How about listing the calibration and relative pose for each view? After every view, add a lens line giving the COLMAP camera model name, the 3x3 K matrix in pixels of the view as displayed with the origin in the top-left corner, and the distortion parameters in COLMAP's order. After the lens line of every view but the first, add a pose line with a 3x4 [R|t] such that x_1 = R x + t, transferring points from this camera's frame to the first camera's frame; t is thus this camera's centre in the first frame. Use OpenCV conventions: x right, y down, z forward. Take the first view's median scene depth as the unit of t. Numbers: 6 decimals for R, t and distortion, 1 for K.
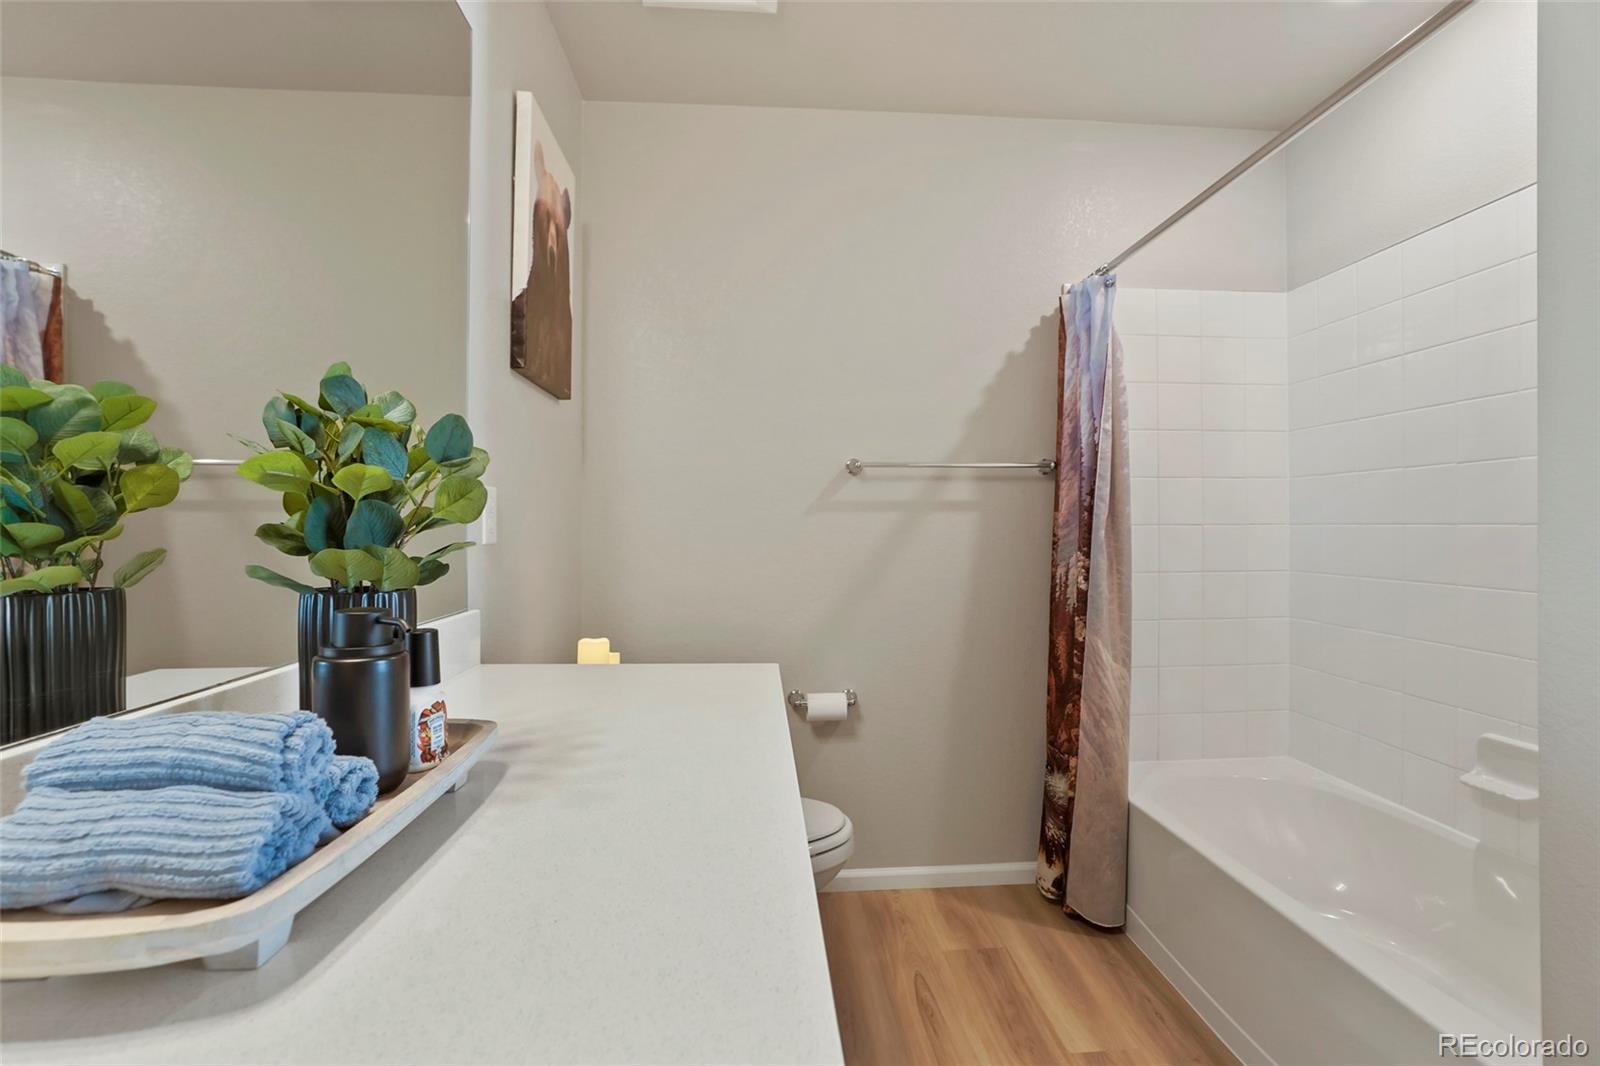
lens RADIAL K [[753.5, 0, 800.0], [0, 753.5, 533.0], [0, 0, 1]] dist [-0.001111, 0.000260]
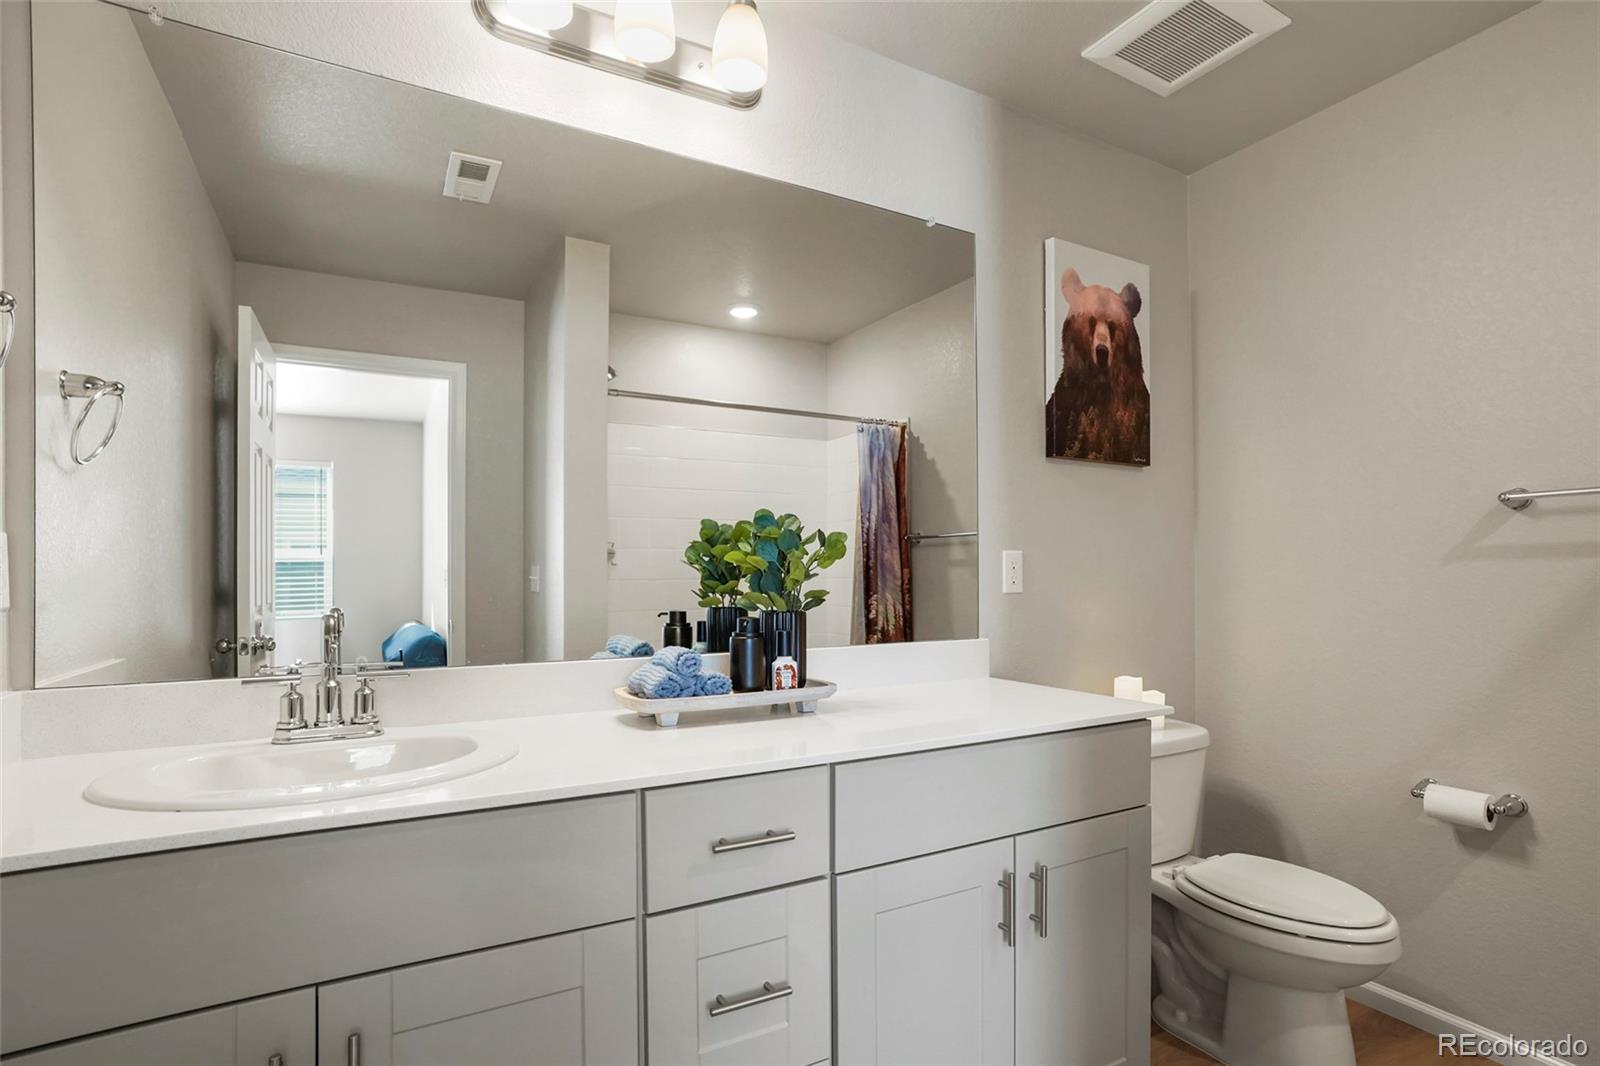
lens RADIAL K [[802.3, 0, 799.5], [0, 802.3, 572.2], [0, 0, 1]] dist [-0.000276, -0.000025]
pose [[0.450338, -0.006208, -0.892837, 0.508882], [-0.004287, 0.999949, -0.009115, -0.004845], [0.892848, 0.007932, 0.450288, 0.004730]]
